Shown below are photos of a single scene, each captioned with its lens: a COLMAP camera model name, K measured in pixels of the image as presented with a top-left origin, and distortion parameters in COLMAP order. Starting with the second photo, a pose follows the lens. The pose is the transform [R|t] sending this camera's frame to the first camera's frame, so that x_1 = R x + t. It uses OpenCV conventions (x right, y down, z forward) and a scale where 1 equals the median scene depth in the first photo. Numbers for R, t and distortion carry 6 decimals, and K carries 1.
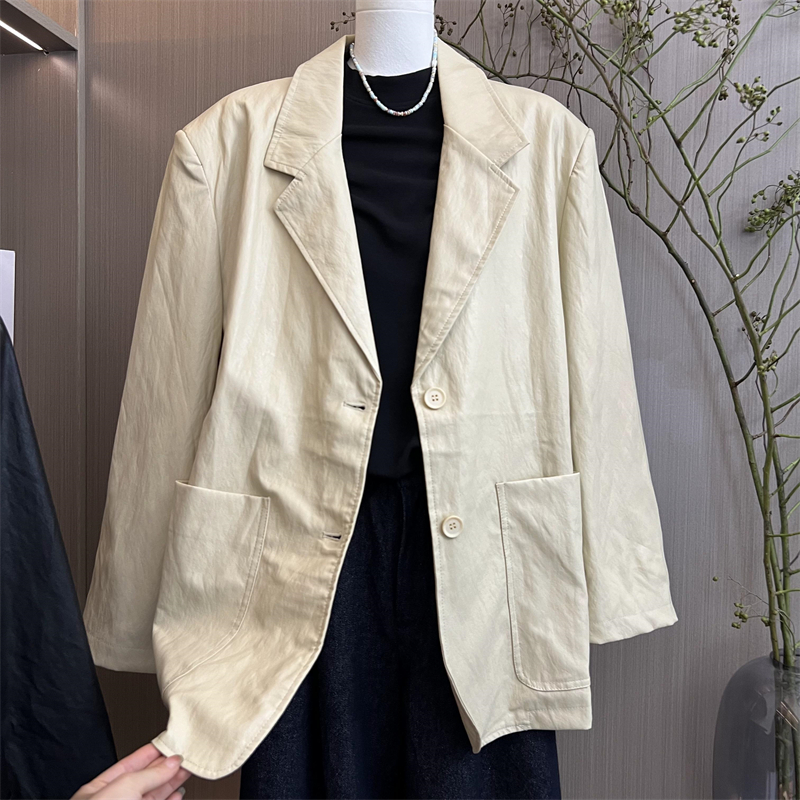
lens RADIAL K [[796.8, 0, 395.8], [0, 796.8, 404.2], [0, 0, 1]] dist [0.130037, -0.305199]
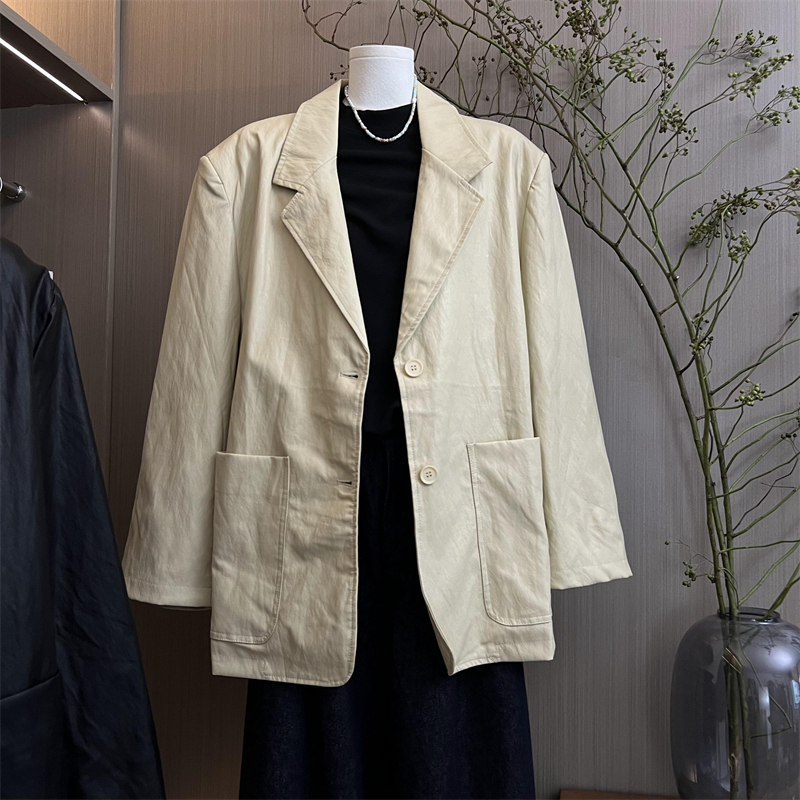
lens RADIAL K [[804.3, 0, 394.4], [0, 804.3, 404.3], [0, 0, 1]] dist [0.158240, -0.436516]
pose [[0.999933, -0.002600, -0.011298, 0.031578], [0.001641, 0.996454, -0.084123, 0.137935], [0.011477, 0.084099, 0.996391, -0.182593]]
